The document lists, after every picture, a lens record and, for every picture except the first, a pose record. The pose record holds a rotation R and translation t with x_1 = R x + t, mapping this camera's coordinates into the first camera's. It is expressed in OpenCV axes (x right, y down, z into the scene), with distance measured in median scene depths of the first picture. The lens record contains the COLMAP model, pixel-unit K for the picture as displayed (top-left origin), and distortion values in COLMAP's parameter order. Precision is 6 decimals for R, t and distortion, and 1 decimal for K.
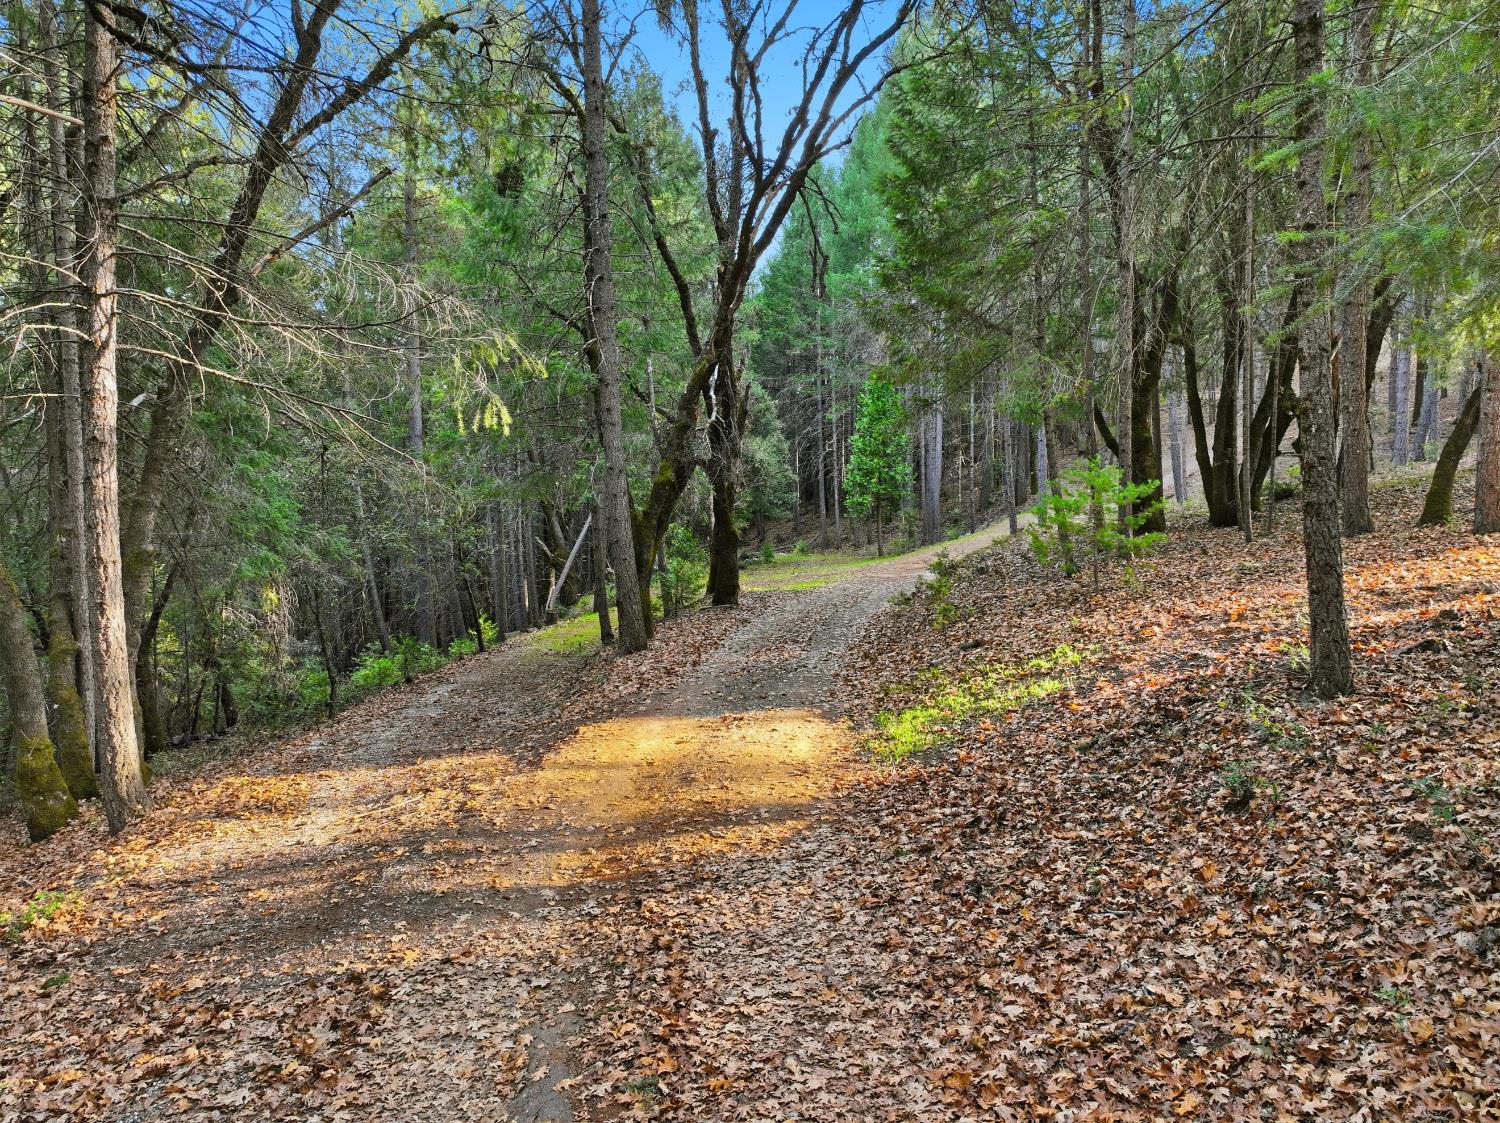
lens RADIAL K [[1052.9, 0, 750.9], [0, 1052.9, 561.0], [0, 0, 1]] dist [-0.004796, -0.000435]
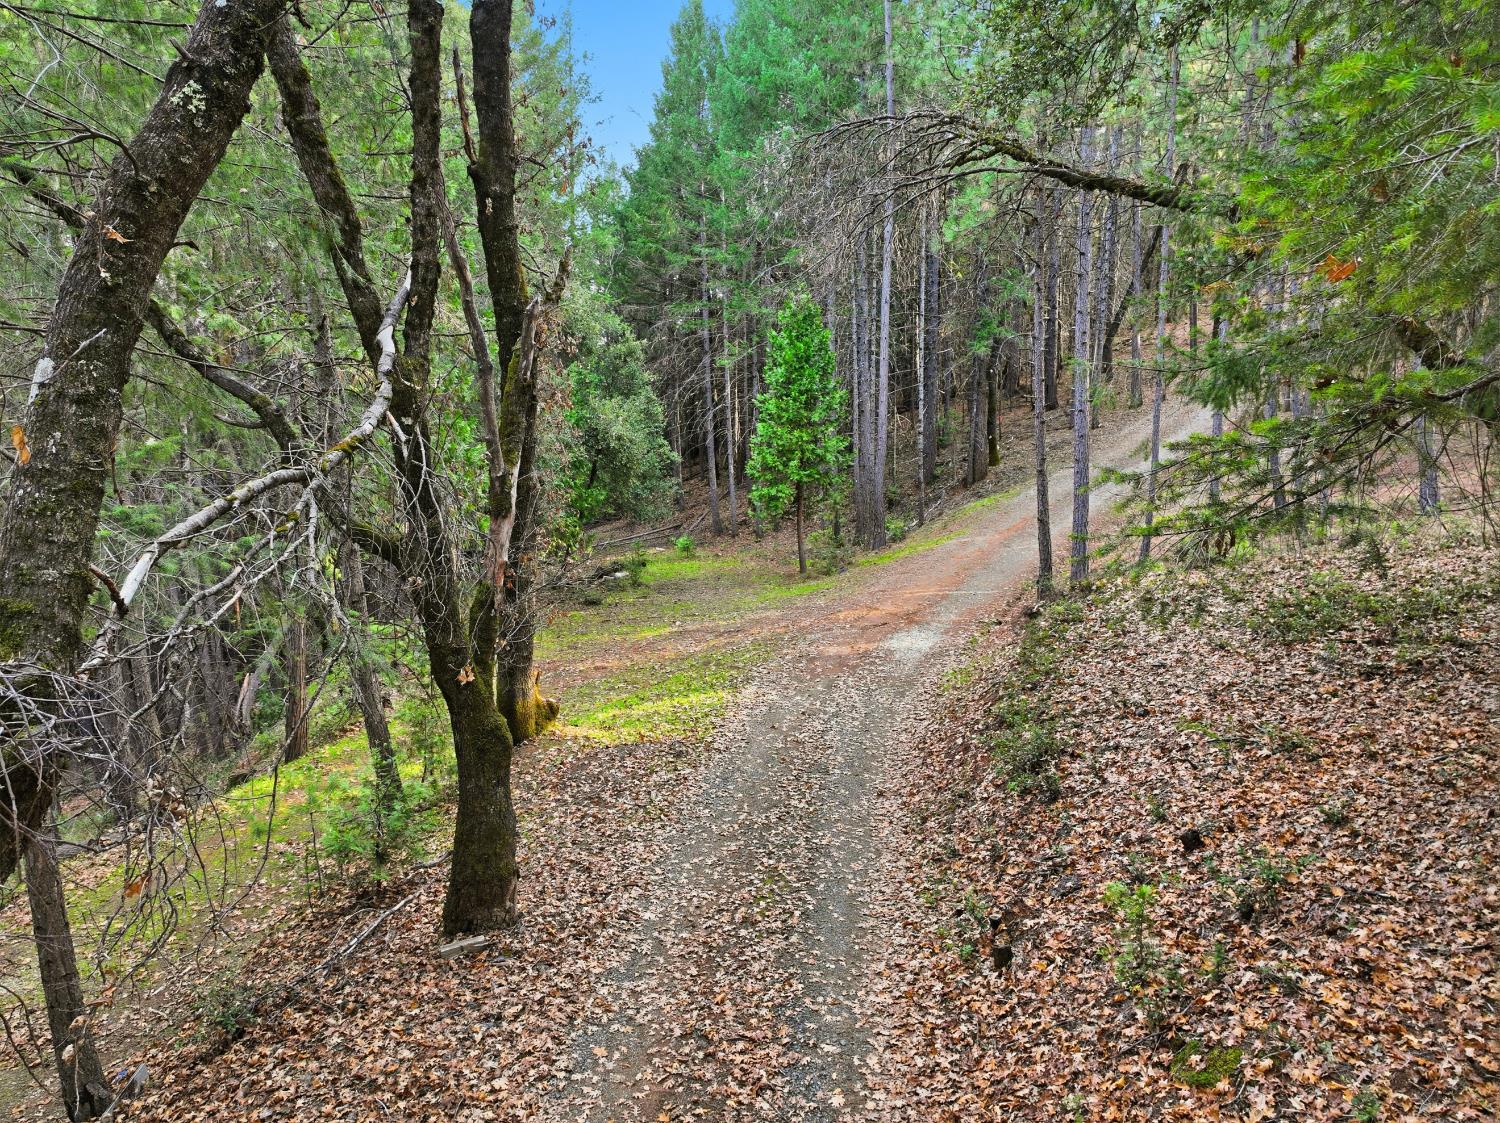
lens RADIAL K [[1052.9, 0, 749.6], [0, 1052.9, 560.4], [0, 0, 1]] dist [-0.004796, -0.000435]
pose [[0.994056, -0.021001, 0.106827, 0.015677], [0.014513, 0.998023, 0.061156, -0.050706], [-0.107900, -0.059242, 0.992395, 0.309396]]
